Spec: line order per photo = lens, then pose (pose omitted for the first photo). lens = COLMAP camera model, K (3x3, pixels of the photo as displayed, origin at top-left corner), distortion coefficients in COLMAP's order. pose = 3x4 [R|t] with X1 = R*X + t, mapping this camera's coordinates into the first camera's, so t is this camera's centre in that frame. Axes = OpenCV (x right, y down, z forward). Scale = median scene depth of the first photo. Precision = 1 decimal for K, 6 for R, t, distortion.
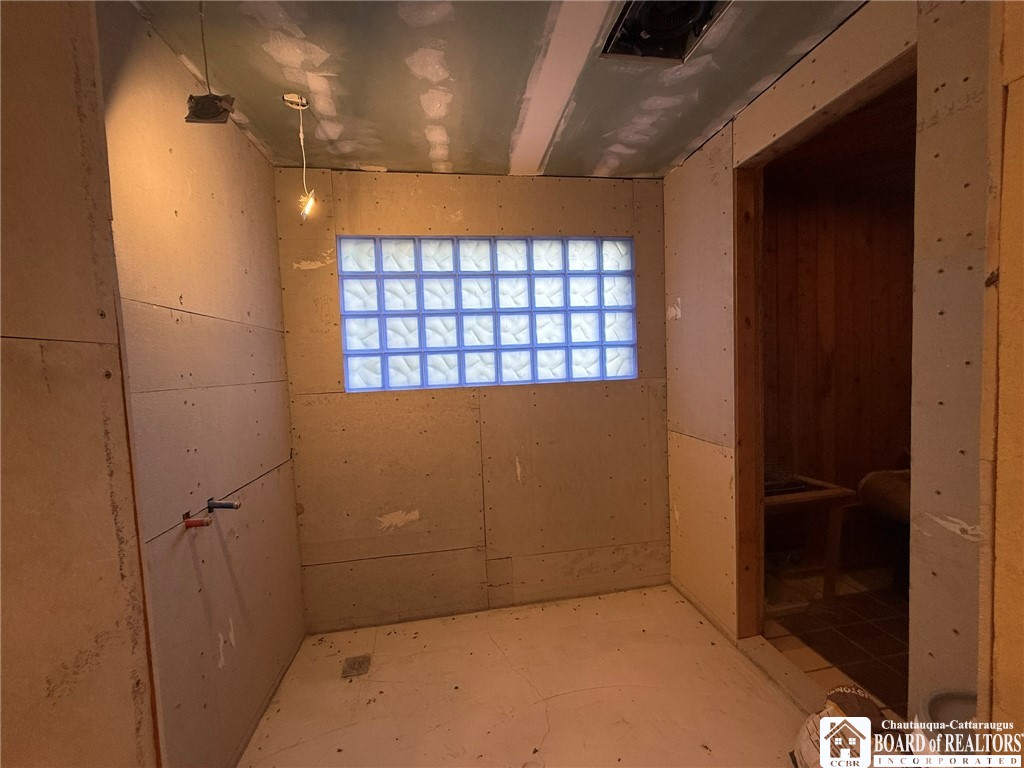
lens RADIAL K [[408.9, 0, 507.3], [0, 408.9, 386.5], [0, 0, 1]] dist [0.000293, -0.000154]
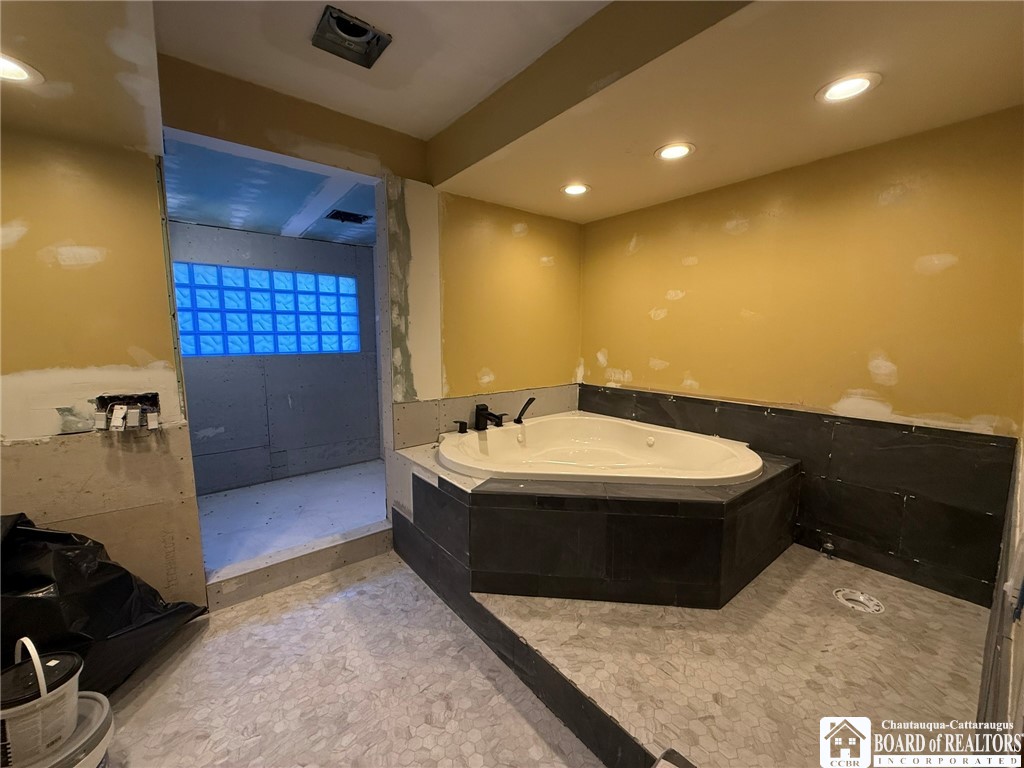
lens RADIAL K [[408.9, 0, 509.7], [0, 408.9, 382.7], [0, 0, 1]] dist [0.000293, -0.000154]
pose [[0.864838, -0.019031, 0.501691, -0.036739], [-0.004038, 0.998985, 0.044855, 0.035934], [-0.502036, -0.040818, 0.863883, -1.016754]]
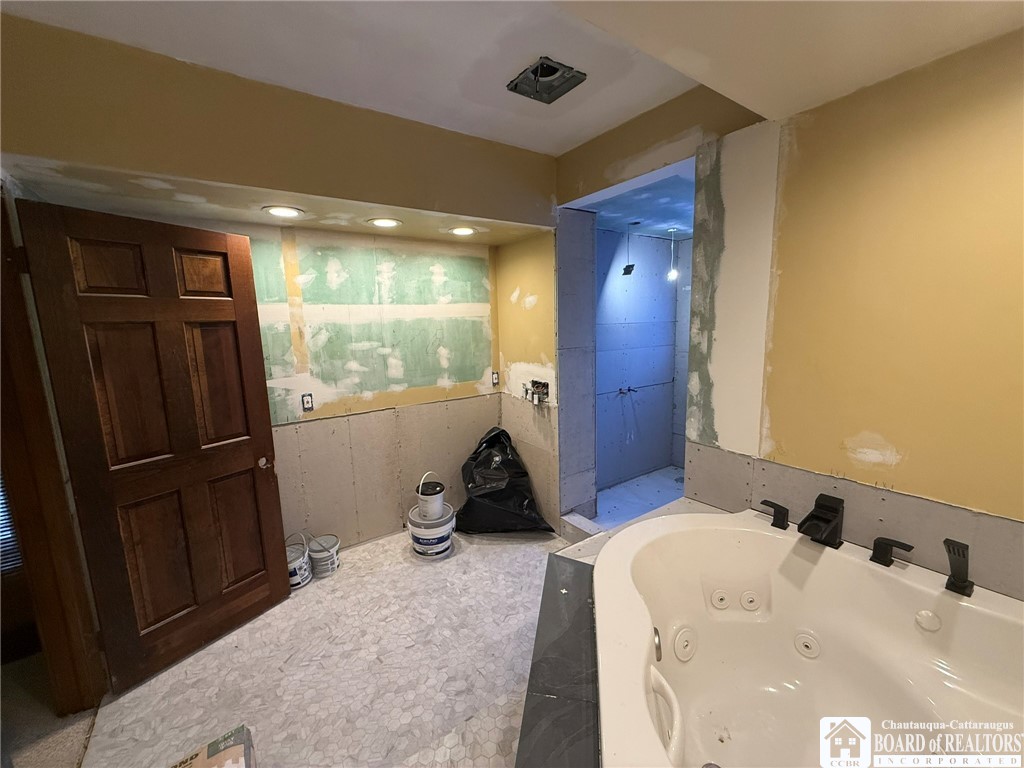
lens RADIAL K [[408.9, 0, 509.0], [0, 408.9, 382.0], [0, 0, 1]] dist [0.000293, -0.000154]
pose [[0.434910, 0.160728, -0.886014, 0.879189], [-0.040301, 0.986430, 0.159162, -0.111888], [0.899572, -0.033514, 0.435485, -0.617996]]
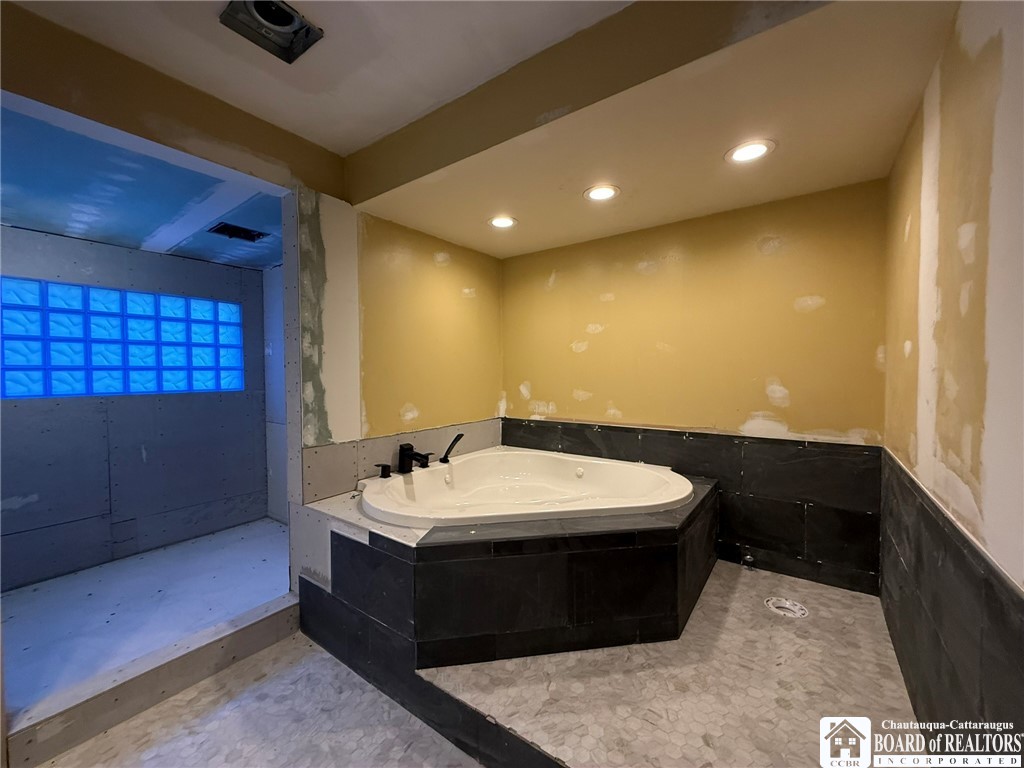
lens RADIAL K [[408.9, 0, 509.5], [0, 408.9, 382.4], [0, 0, 1]] dist [0.000293, -0.000154]
pose [[0.705055, 0.016167, 0.708968, -0.086903], [0.022946, 0.998697, -0.045593, 0.048265], [-0.708781, 0.048414, 0.703765, -0.893760]]
